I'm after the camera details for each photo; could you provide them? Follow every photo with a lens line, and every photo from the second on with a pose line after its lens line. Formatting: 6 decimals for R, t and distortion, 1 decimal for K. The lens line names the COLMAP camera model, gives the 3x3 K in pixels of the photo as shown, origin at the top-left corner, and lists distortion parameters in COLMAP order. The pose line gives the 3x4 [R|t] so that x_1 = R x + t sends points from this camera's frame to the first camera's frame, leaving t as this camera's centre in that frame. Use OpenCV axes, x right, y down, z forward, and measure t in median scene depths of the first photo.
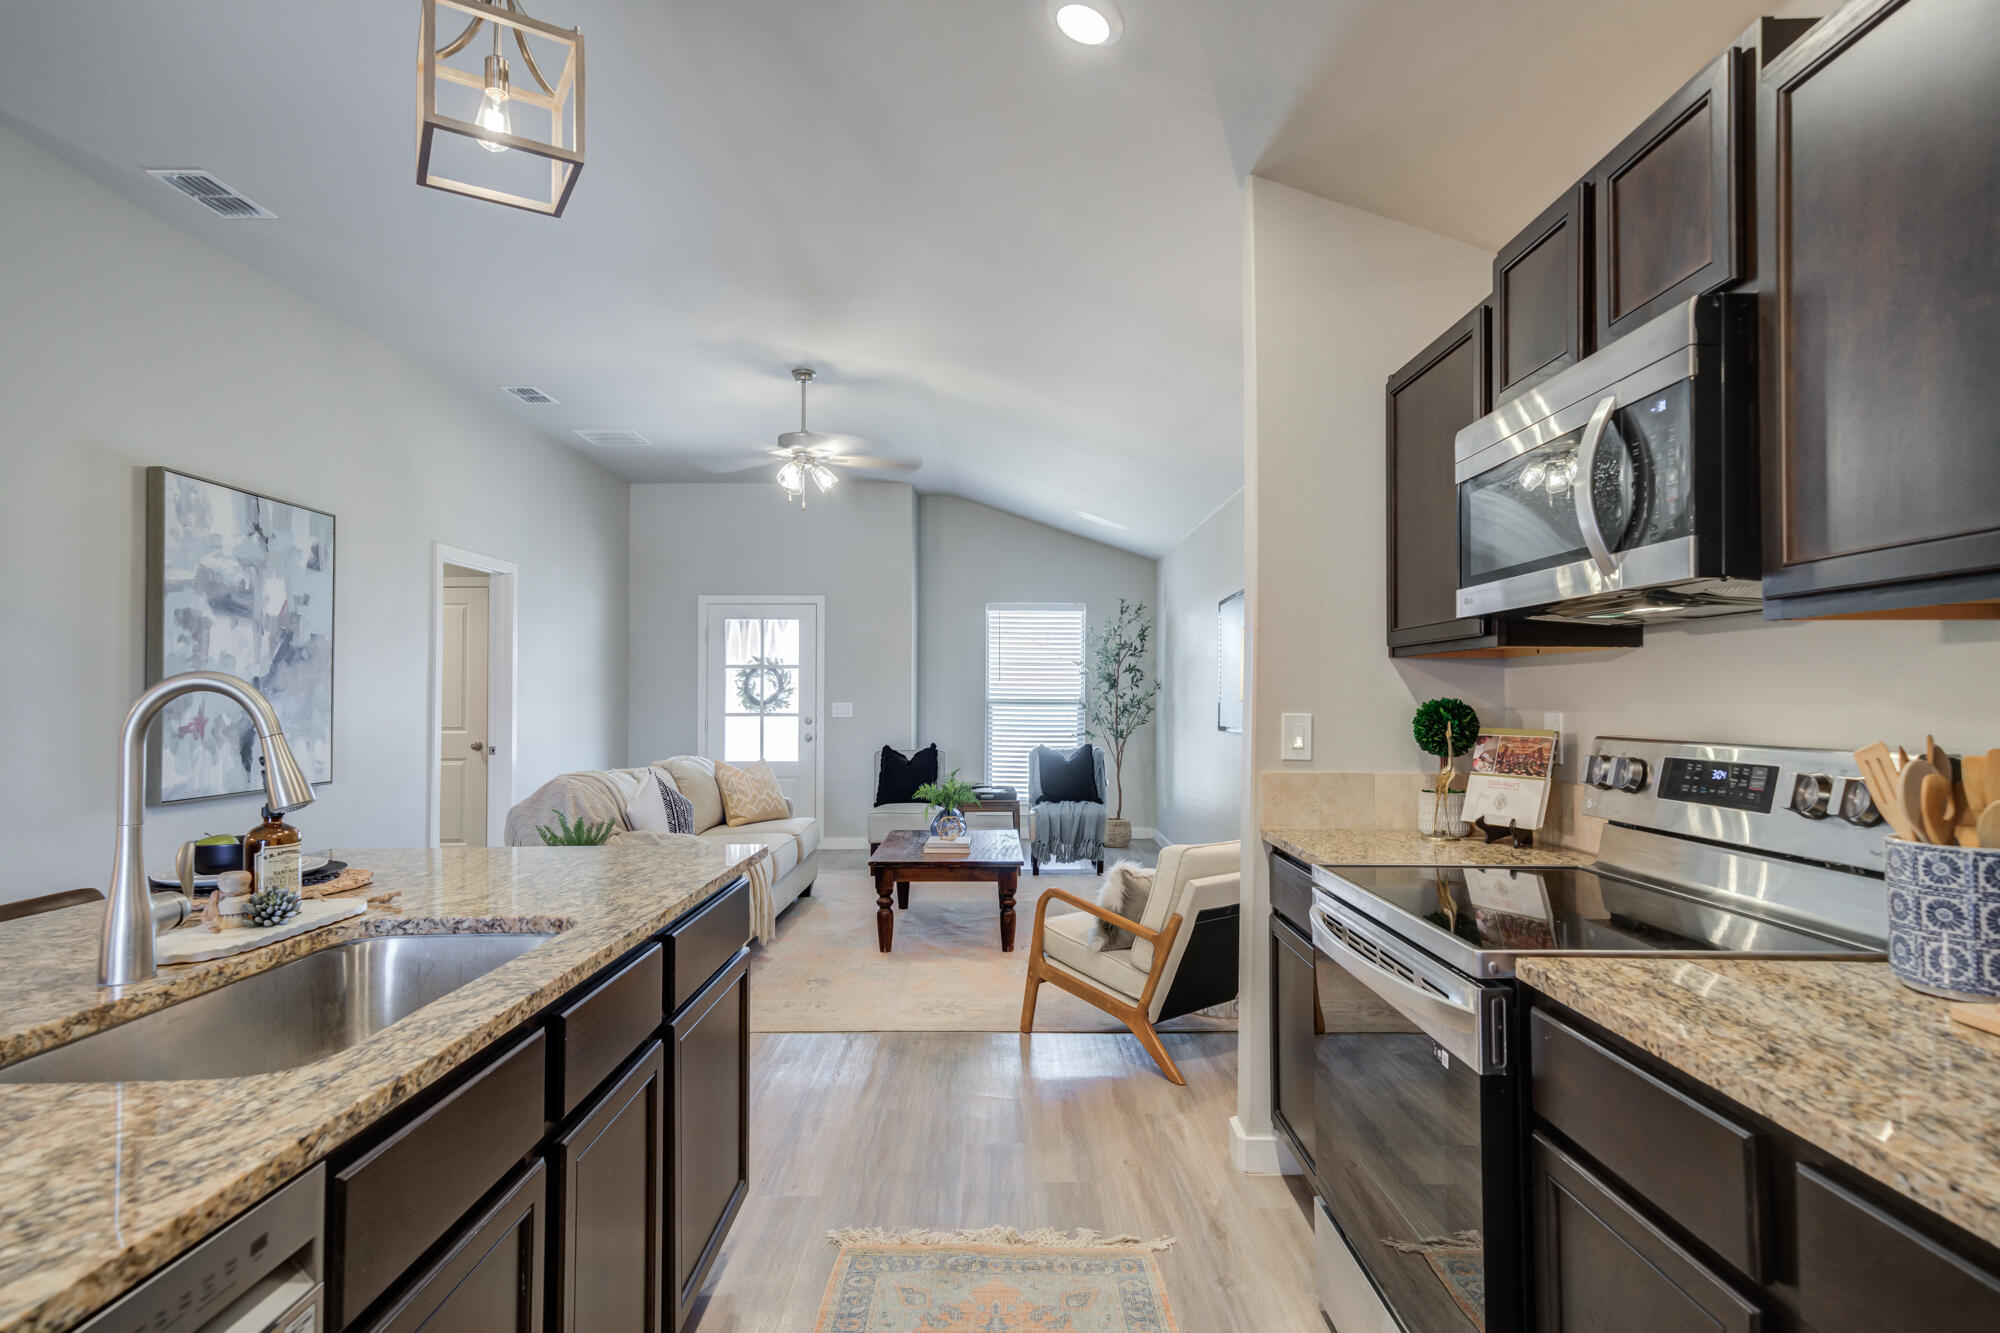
lens RADIAL K [[1064.6, 0, 993.9], [0, 1064.6, 672.6], [0, 0, 1]] dist [0.029064, 0.000843]
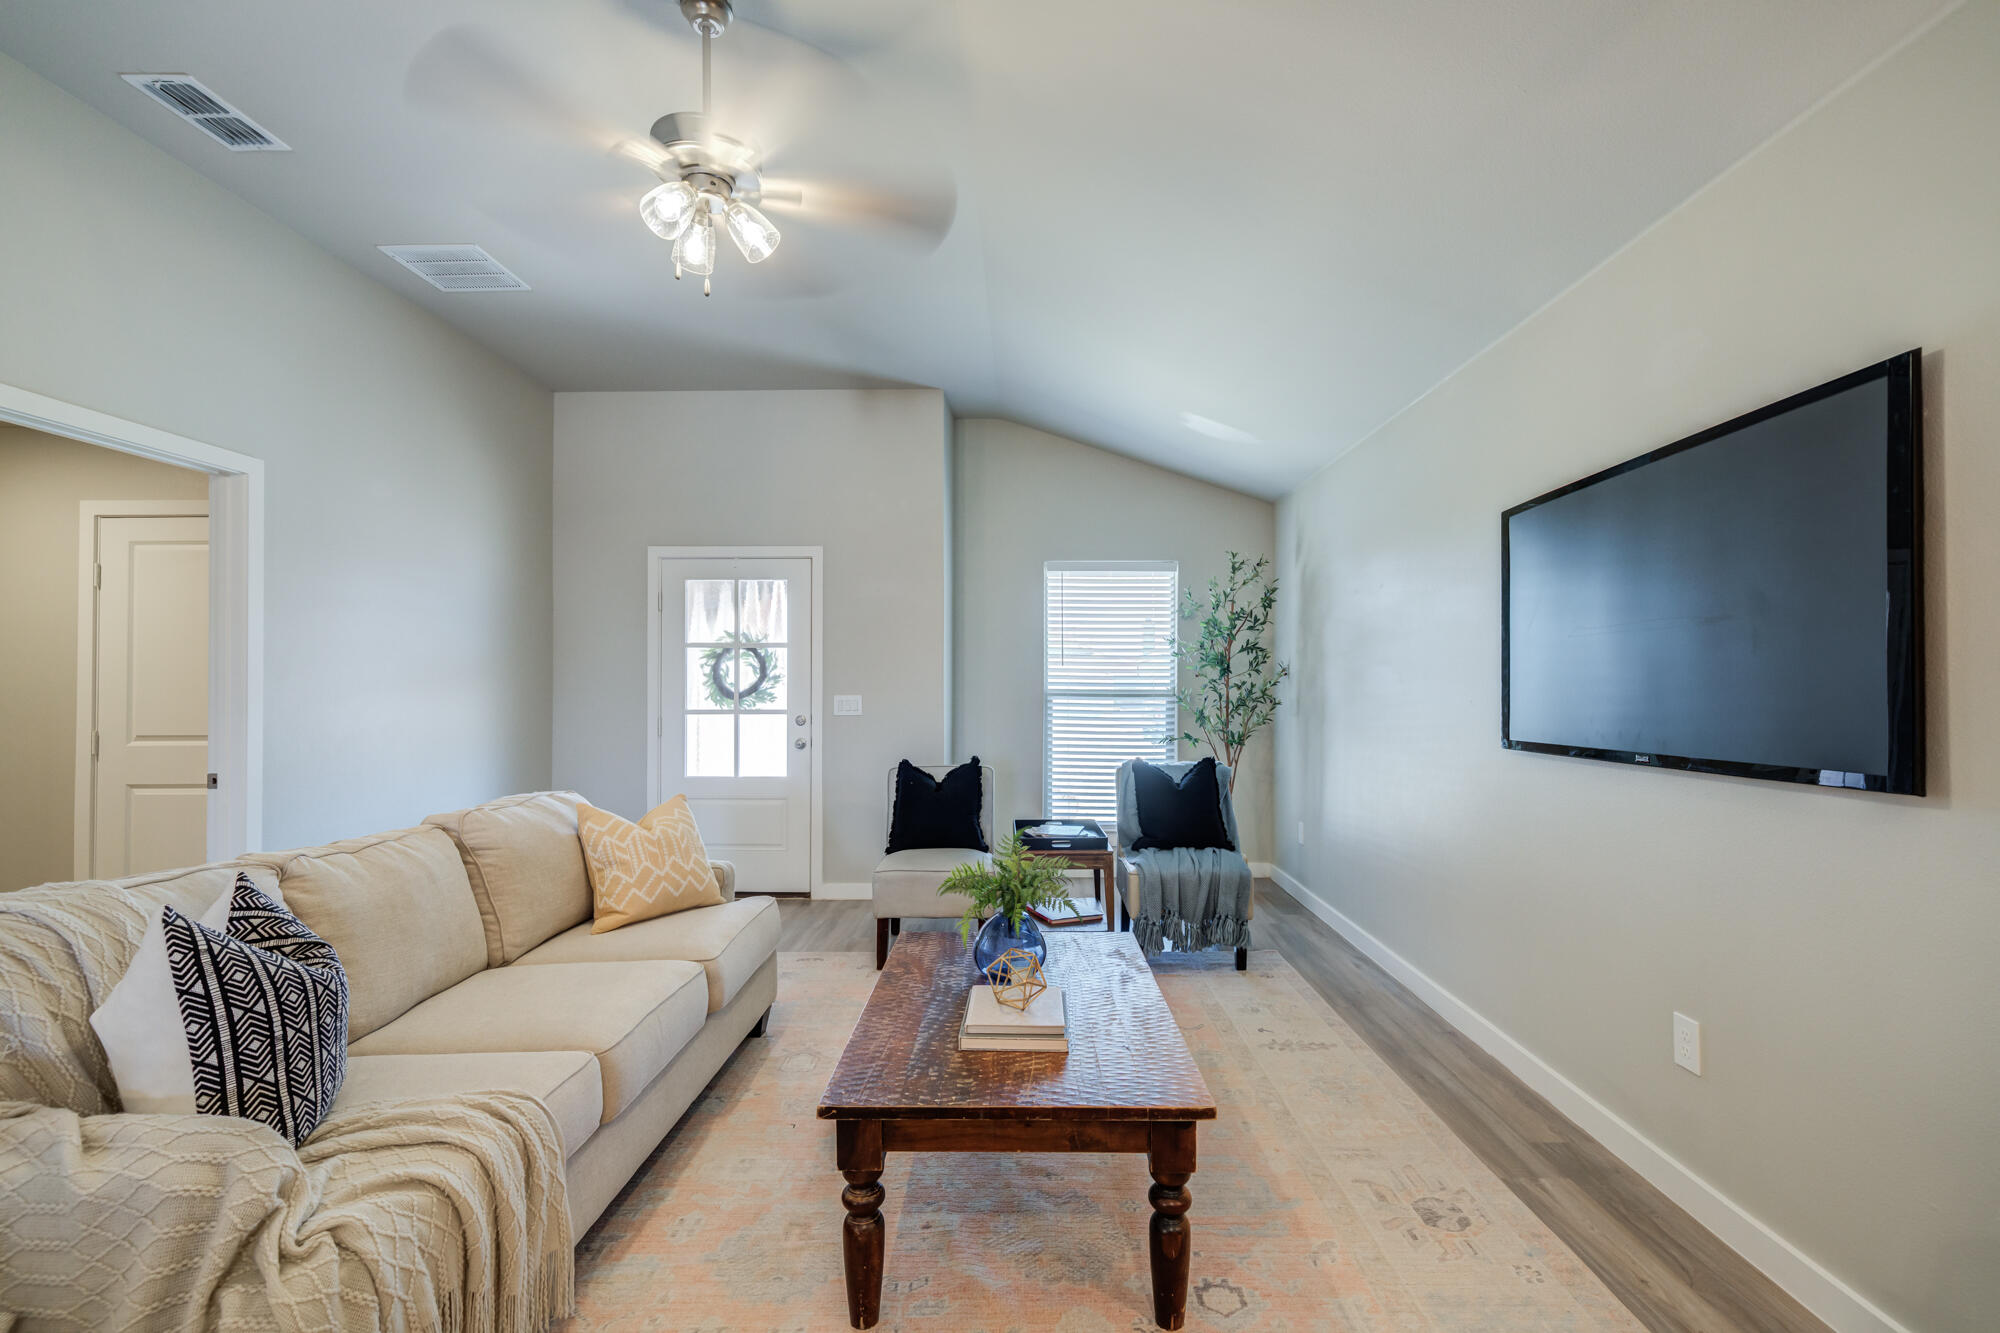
lens RADIAL K [[889.0, 0, 1002.0], [0, 889.0, 679.0], [0, 0, 1]] dist [0.000161, -0.000052]
pose [[0.999758, -0.001715, -0.021938, -0.035003], [0.002013, 0.999906, 0.013557, 0.013040], [0.021913, -0.013598, 0.999667, 0.557033]]
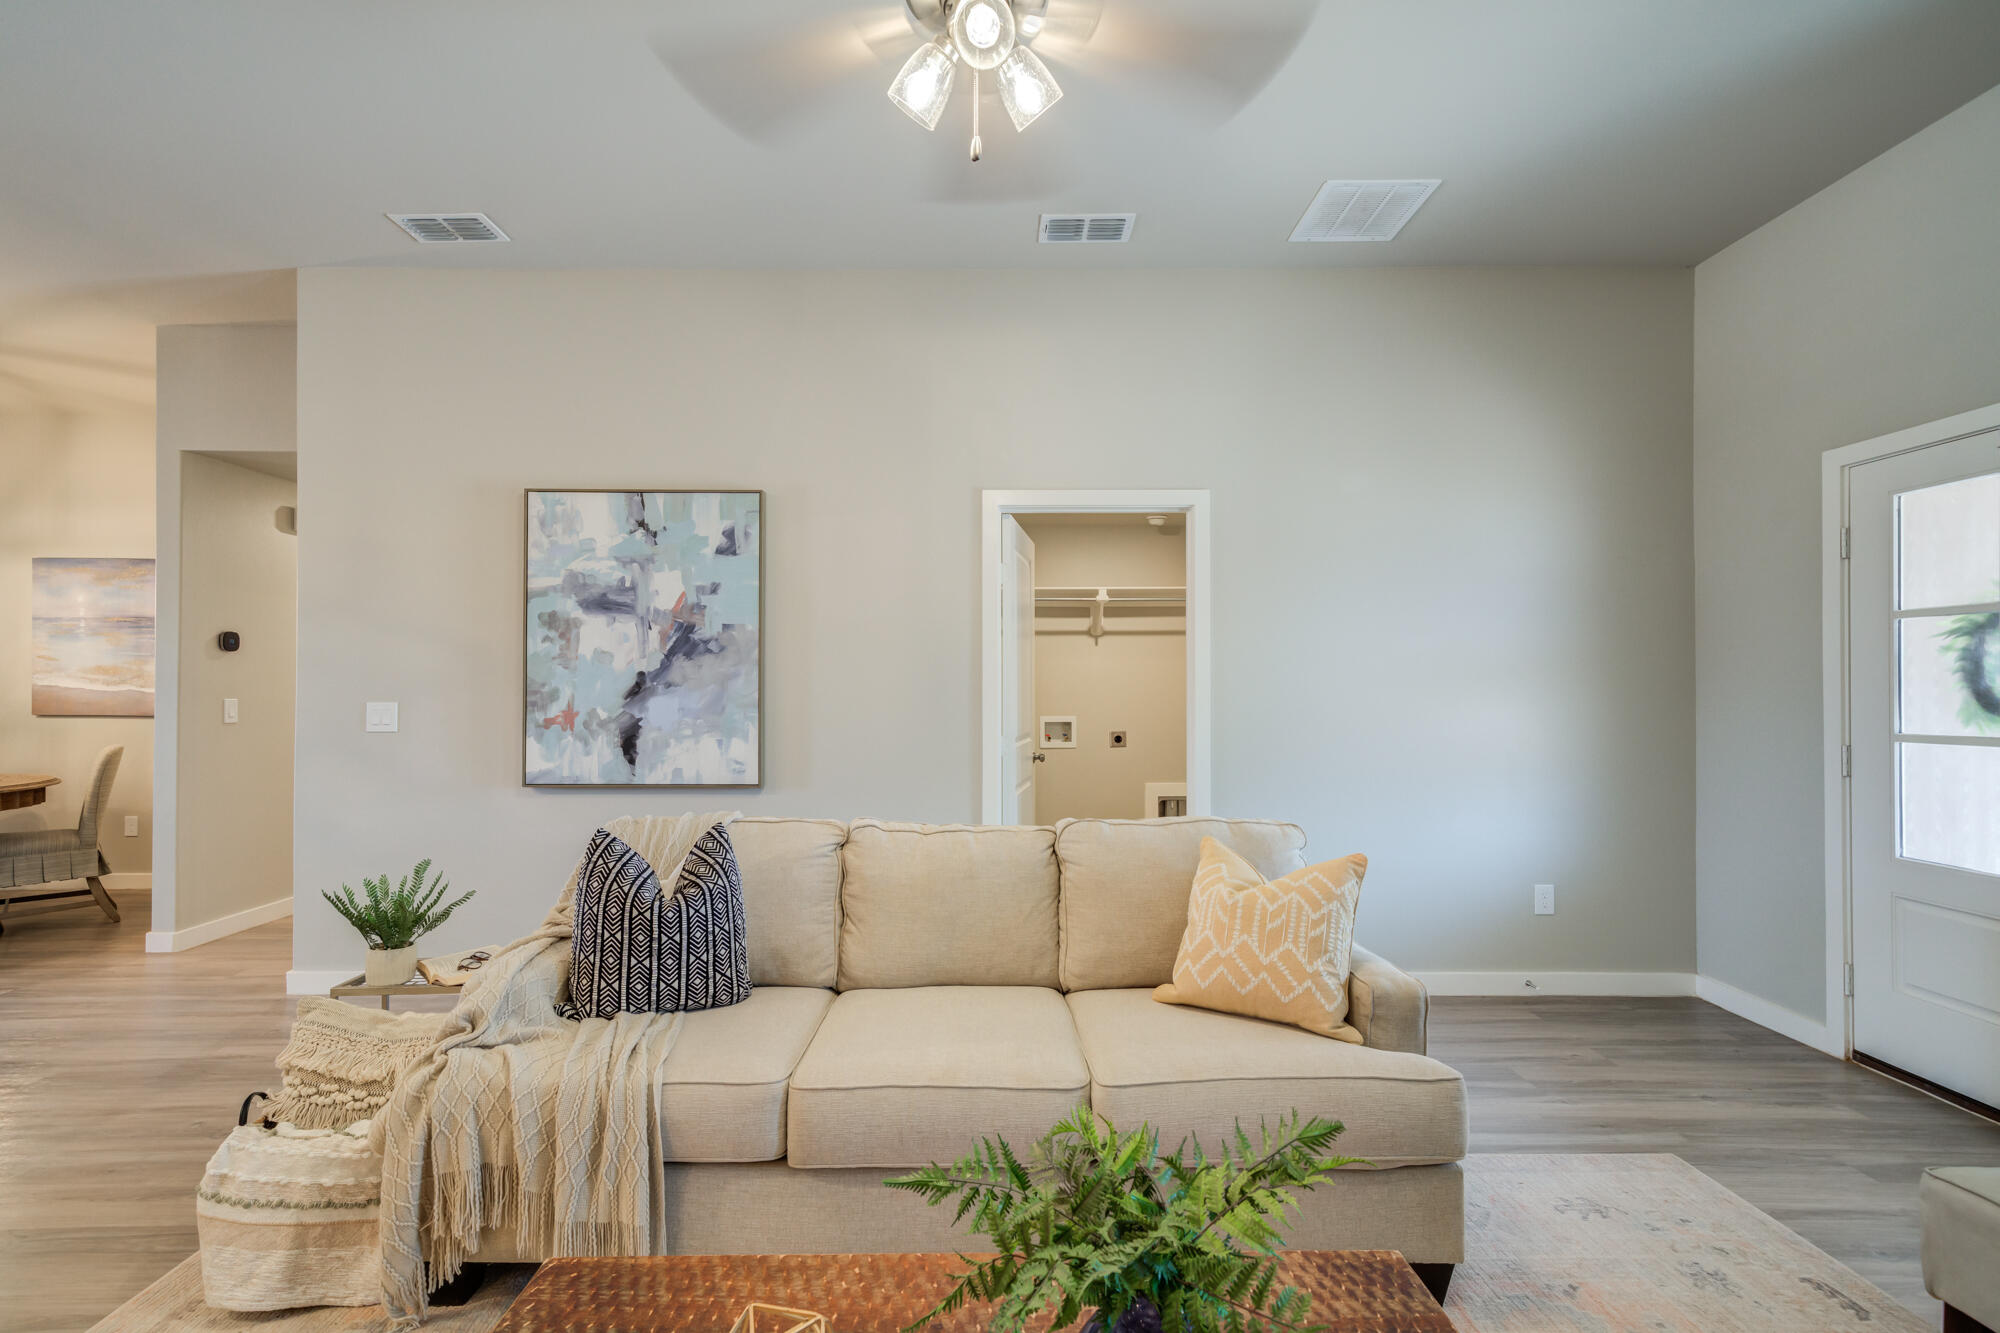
lens RADIAL K [[891.9, 0, 996.9], [0, 891.9, 688.9], [0, 0, 1]] dist [-0.000125, -0.000006]
pose [[-0.002971, -0.009299, -0.999952, 0.102913], [0.021294, 0.999729, -0.009361, 0.024133], [0.999769, -0.021321, -0.002773, 0.925710]]
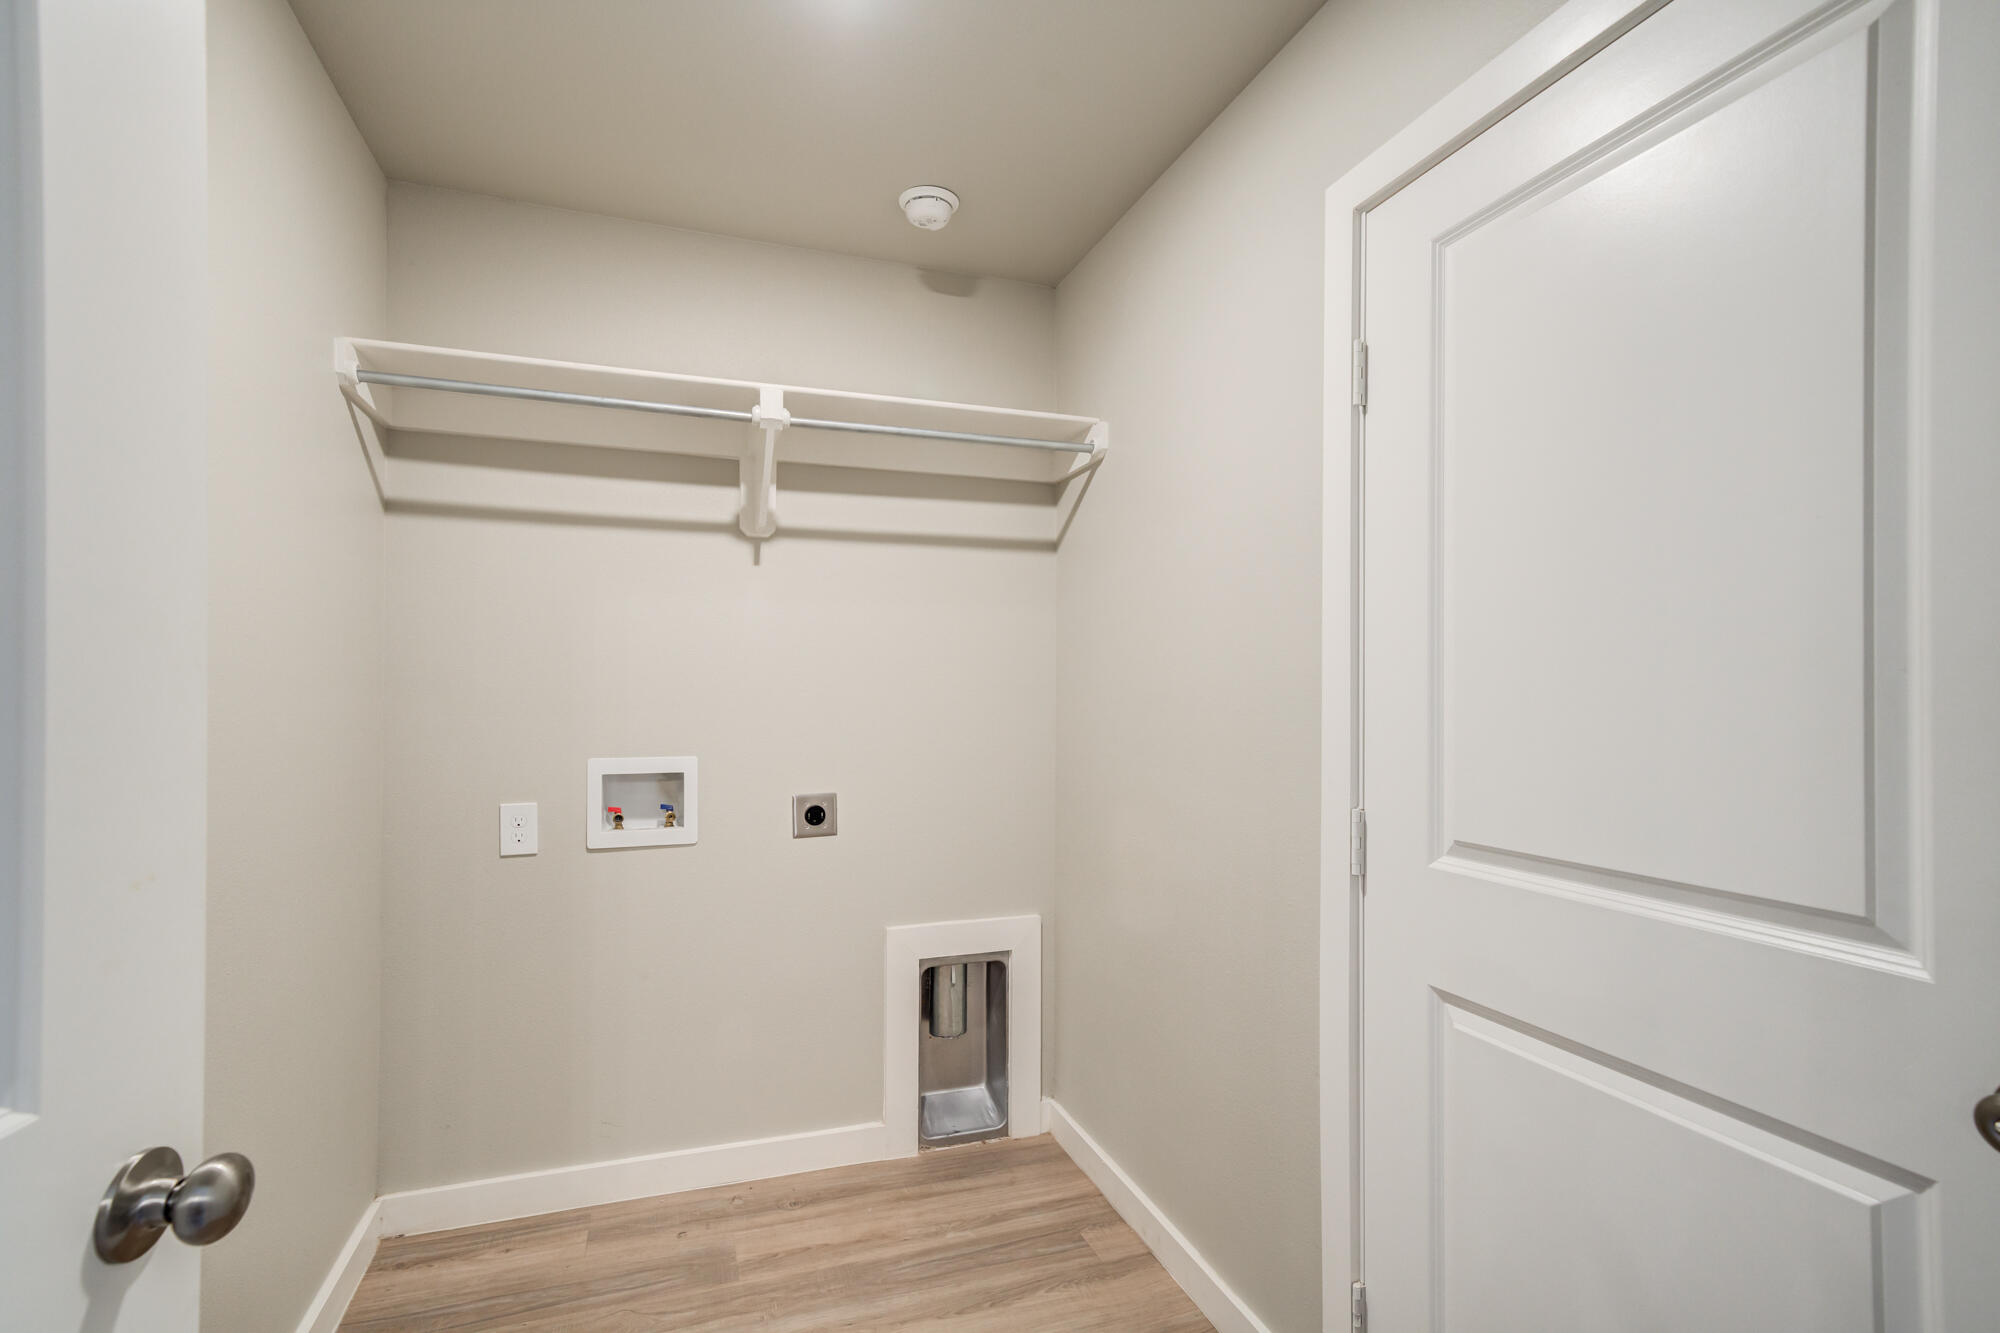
lens RADIAL K [[890.5, 0, 959.2], [0, 890.5, 699.9], [0, 0, 1]] dist [-0.000166, -0.000035]
pose [[0.304715, -0.001586, -0.952442, -0.498163], [0.019375, 0.999802, 0.004534, 0.025278], [0.952247, -0.019835, 0.304685, 0.999333]]
